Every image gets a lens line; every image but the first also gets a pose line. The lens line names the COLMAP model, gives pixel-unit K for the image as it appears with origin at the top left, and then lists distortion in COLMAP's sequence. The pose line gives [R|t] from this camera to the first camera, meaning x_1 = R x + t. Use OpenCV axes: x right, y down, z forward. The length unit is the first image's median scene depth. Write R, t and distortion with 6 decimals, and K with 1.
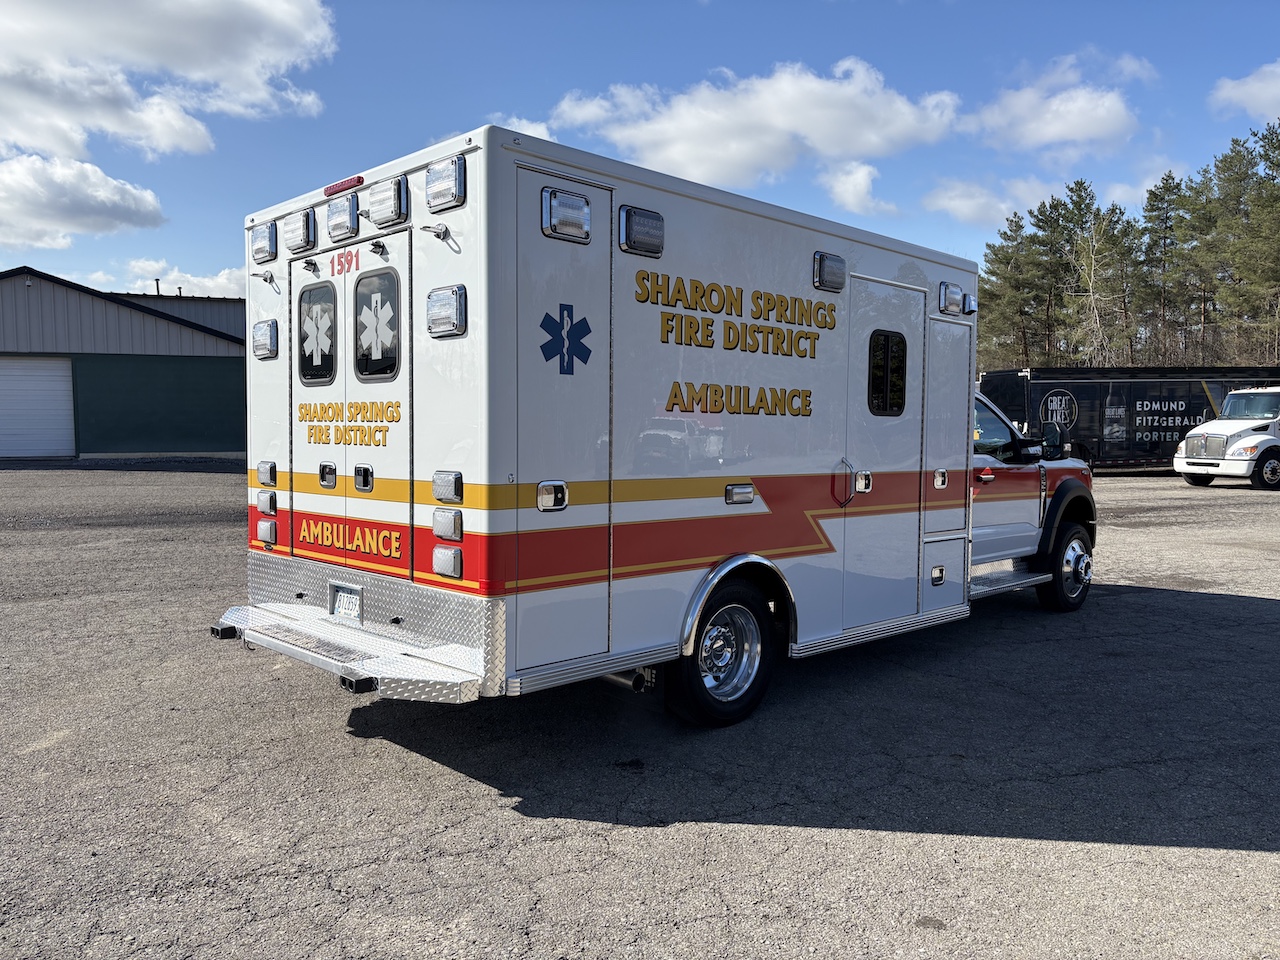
lens RADIAL K [[965.4, 0, 637.6], [0, 965.4, 478.0], [0, 0, 1]] dist [0.065639, -0.073334]
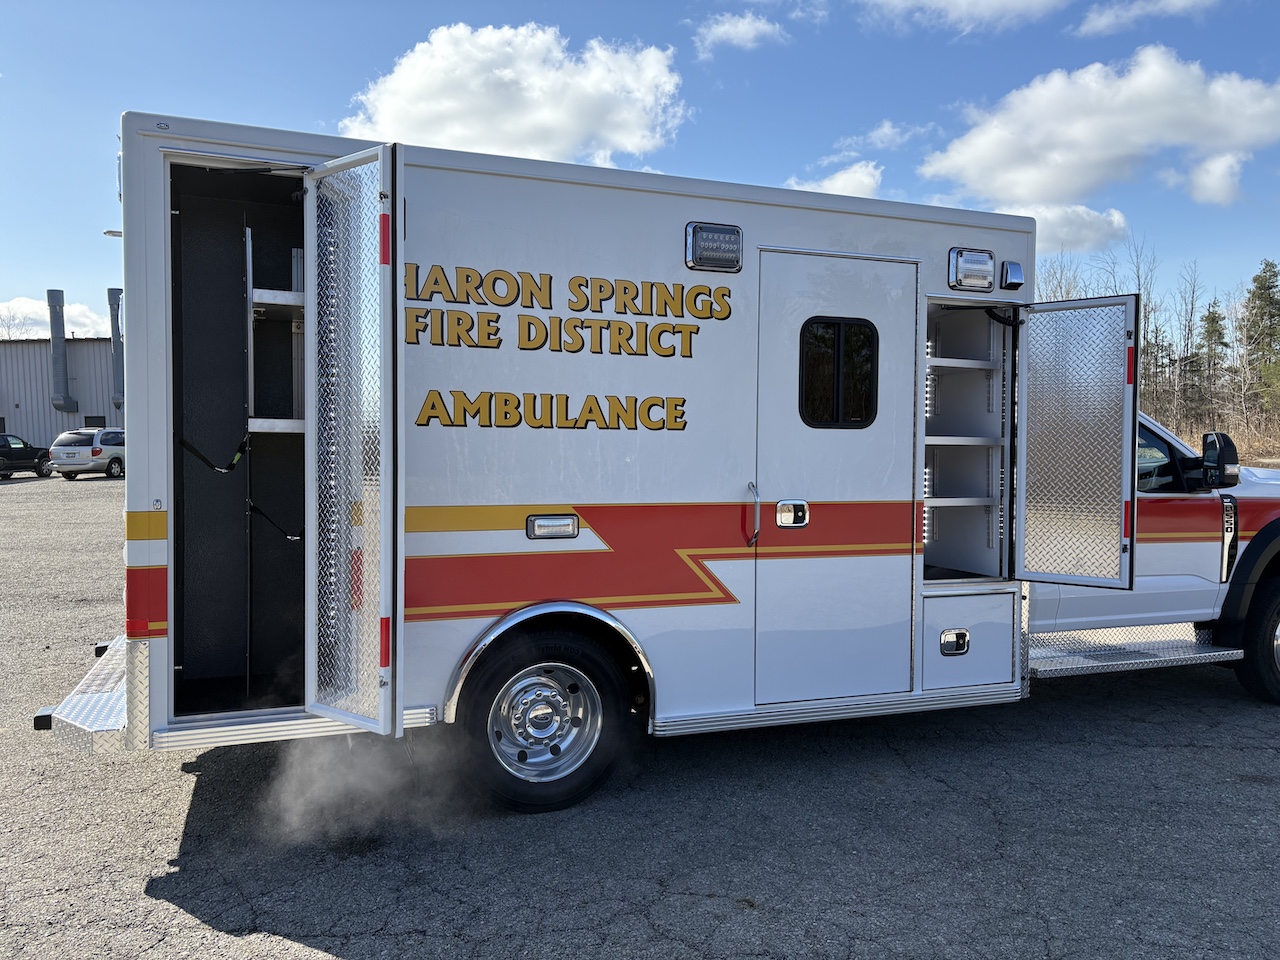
lens RADIAL K [[950.9, 0, 637.0], [0, 950.9, 486.1], [0, 0, 1]] dist [0.100568, -0.112410]
pose [[0.916171, 0.007894, -0.400711, 0.477633], [-0.013539, 0.999845, -0.011257, -0.009109], [0.400560, 0.015739, 0.916136, 0.282237]]
